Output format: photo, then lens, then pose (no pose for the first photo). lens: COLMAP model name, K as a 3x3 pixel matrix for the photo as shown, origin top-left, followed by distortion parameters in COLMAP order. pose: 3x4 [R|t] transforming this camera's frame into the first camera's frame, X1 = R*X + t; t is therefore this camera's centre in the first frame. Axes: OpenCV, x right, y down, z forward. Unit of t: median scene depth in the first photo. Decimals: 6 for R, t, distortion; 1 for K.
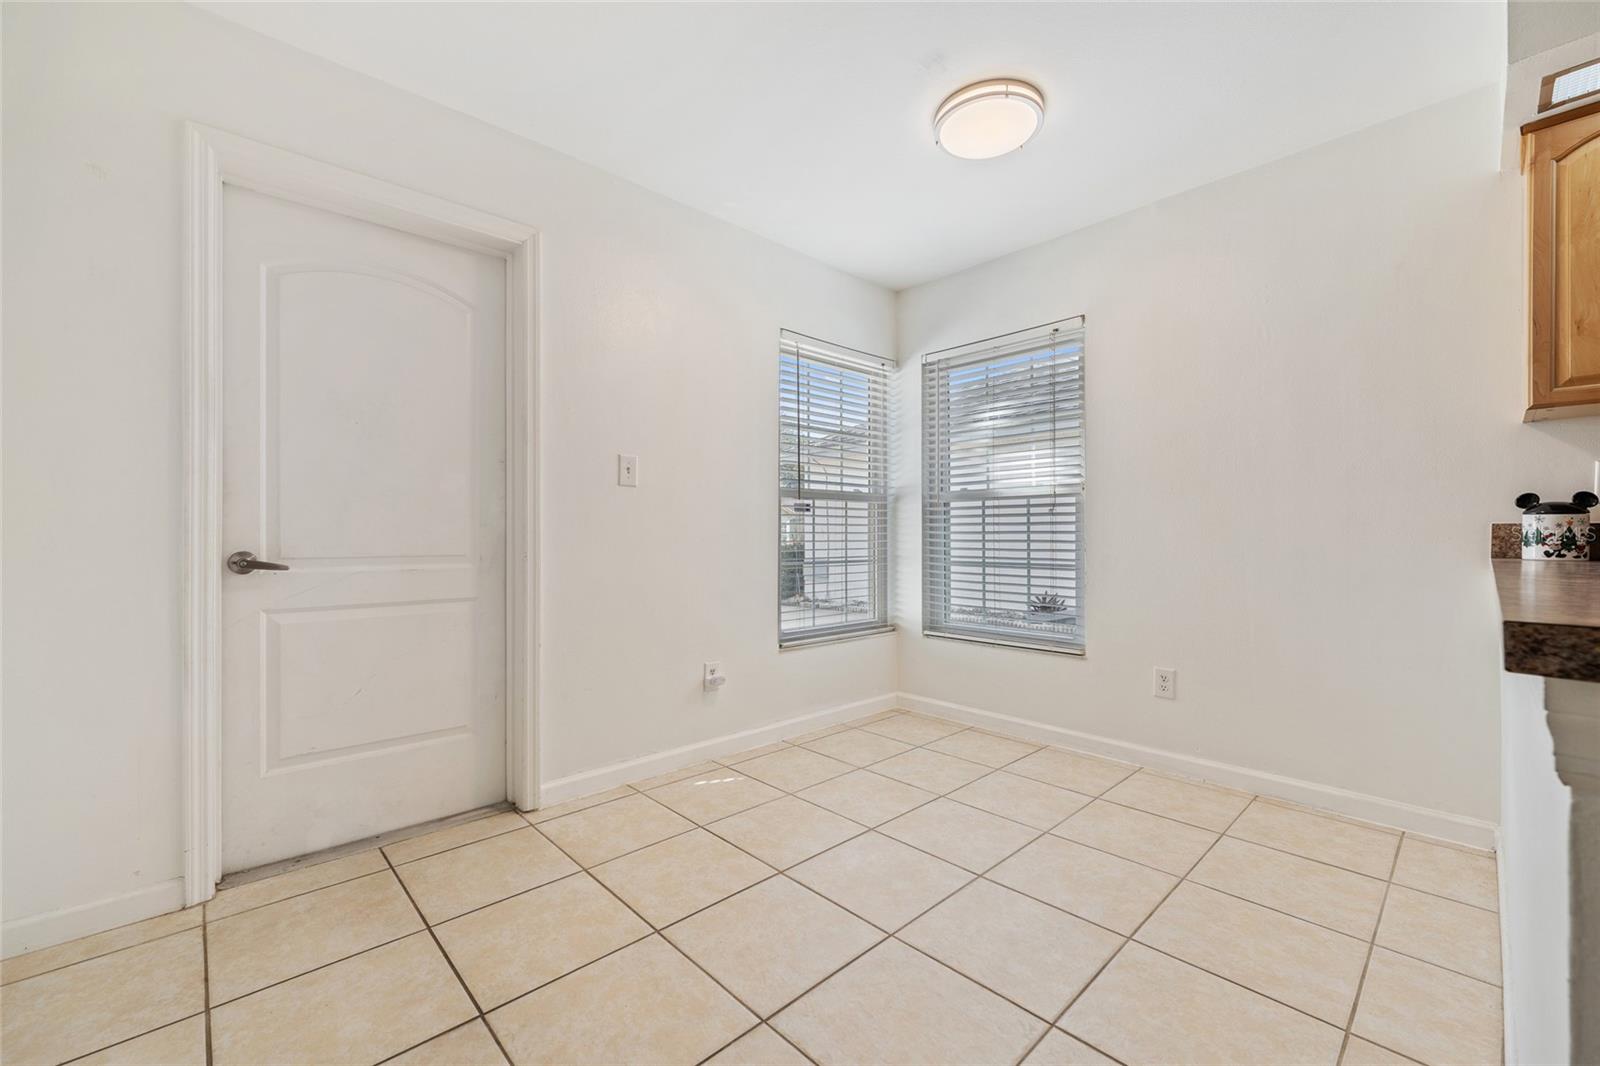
lens RADIAL K [[651.4, 0, 800.0], [0, 651.4, 533.0], [0, 0, 1]] dist [-0.000427, -0.000229]
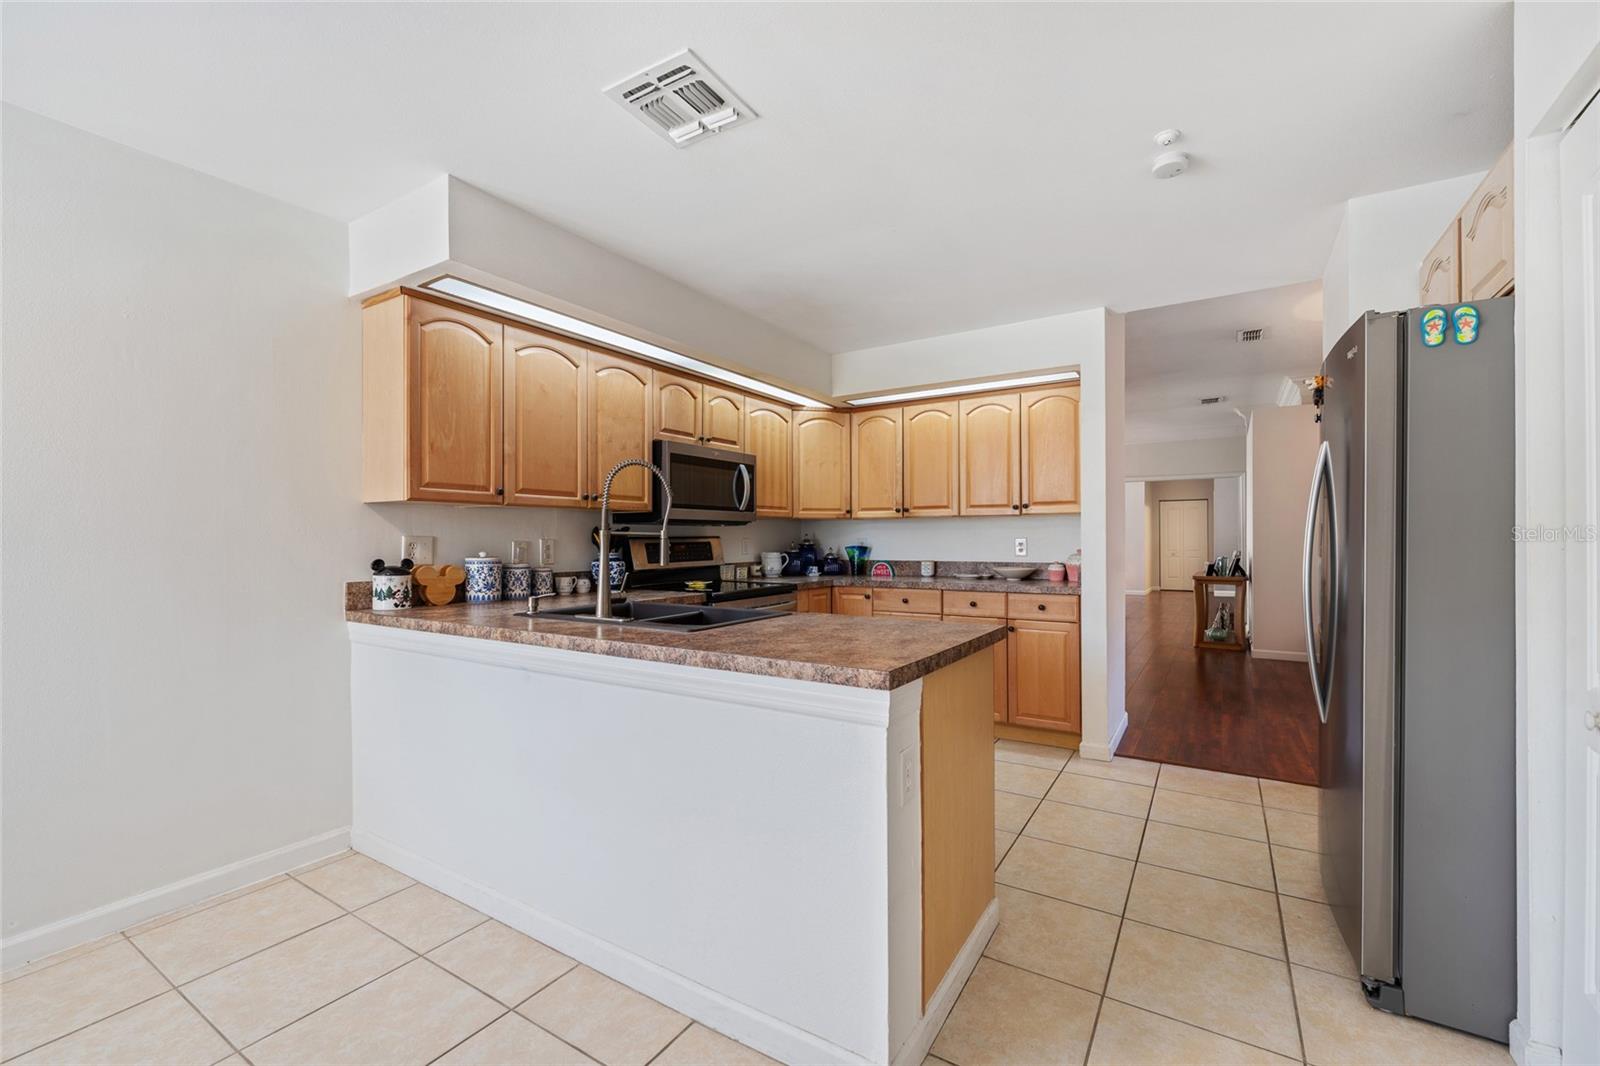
lens RADIAL K [[651.4, 0, 800.0], [0, 651.4, 533.0], [0, 0, 1]] dist [-0.000427, -0.000229]
pose [[-0.243696, 0.007362, 0.969824, -0.353578], [-0.002448, 0.999963, -0.008206, -0.104076], [-0.969848, -0.004374, -0.243669, 0.494214]]
